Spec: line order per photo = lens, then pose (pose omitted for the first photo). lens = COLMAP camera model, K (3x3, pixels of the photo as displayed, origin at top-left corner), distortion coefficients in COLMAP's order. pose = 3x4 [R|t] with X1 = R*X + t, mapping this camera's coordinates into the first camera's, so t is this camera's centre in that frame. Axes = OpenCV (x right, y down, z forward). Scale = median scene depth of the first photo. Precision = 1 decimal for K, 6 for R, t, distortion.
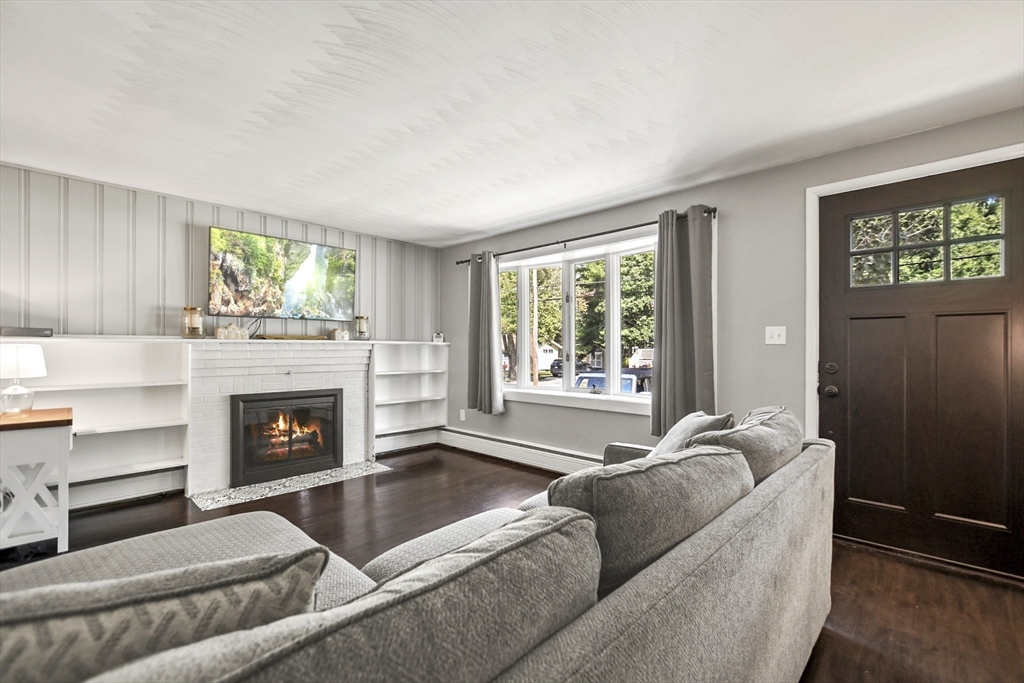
lens RADIAL K [[450.0, 0, 512.5], [0, 450.0, 344.5], [0, 0, 1]] dist [-0.009010, 0.003828]
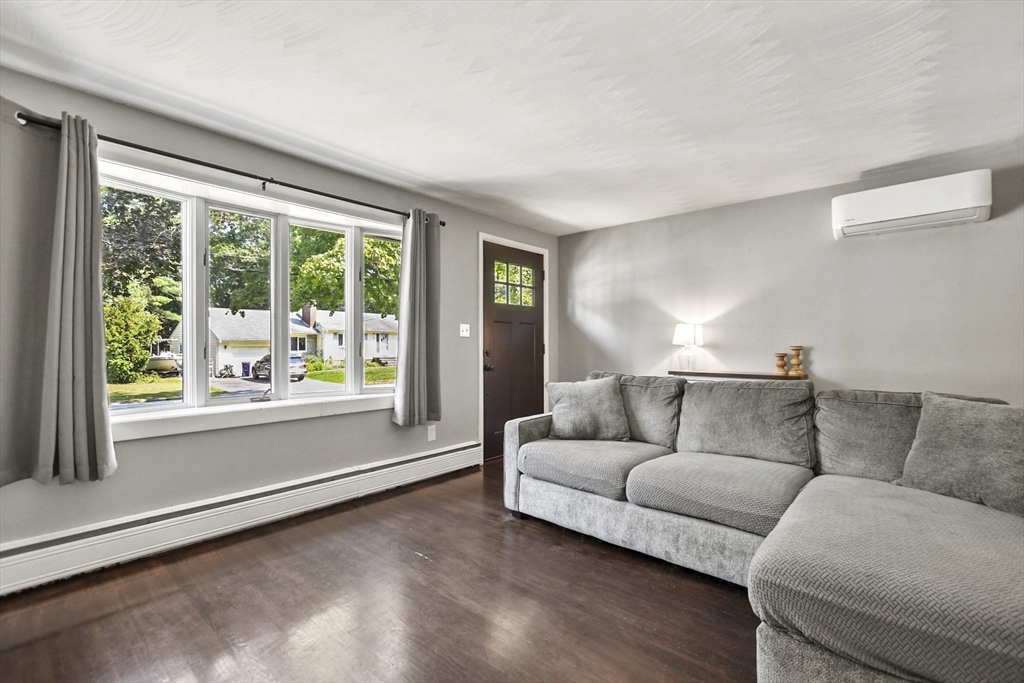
lens RADIAL K [[450.0, 0, 513.9], [0, 450.0, 346.6], [0, 0, 1]] dist [-0.009010, 0.003828]
pose [[-0.040147, 0.001734, 0.999192, -0.842310], [-0.002320, 0.999996, -0.001829, 0.032790], [-0.999191, -0.002391, -0.040143, 0.954449]]
